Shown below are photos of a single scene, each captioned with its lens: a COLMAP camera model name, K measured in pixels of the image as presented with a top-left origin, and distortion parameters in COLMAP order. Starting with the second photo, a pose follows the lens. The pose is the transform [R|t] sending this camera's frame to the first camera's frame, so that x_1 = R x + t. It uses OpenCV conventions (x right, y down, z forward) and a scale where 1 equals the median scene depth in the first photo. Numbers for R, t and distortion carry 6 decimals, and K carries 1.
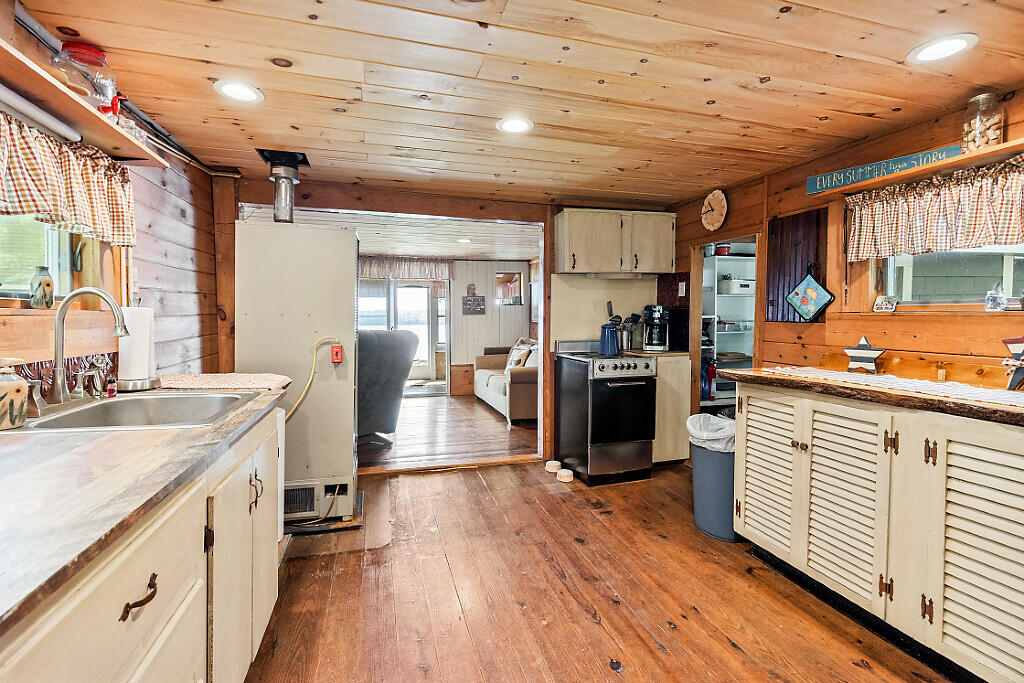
lens RADIAL K [[467.3, 0, 513.0], [0, 467.3, 321.7], [0, 0, 1]] dist [-0.000244, -0.000383]
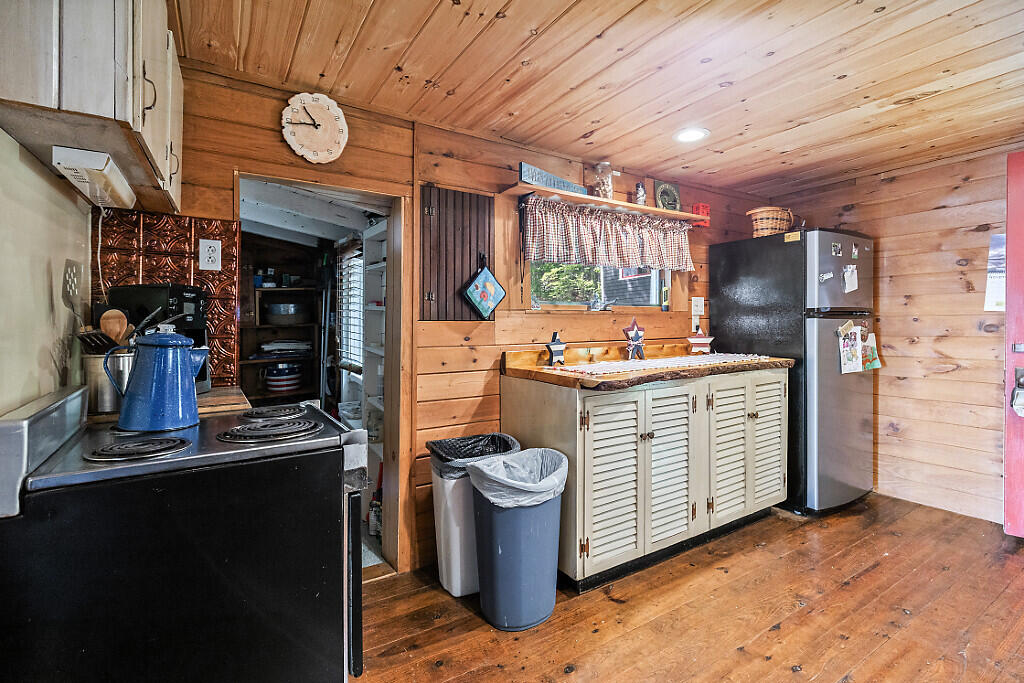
lens RADIAL K [[472.9, 0, 508.5], [0, 472.9, 323.2], [0, 0, 1]] dist [-0.000329, 0.000043]
pose [[-0.264211, -0.005541, 0.964449, -0.232092], [0.013762, 0.999860, 0.009515, -0.000724], [-0.964367, 0.015787, -0.264098, 1.128004]]
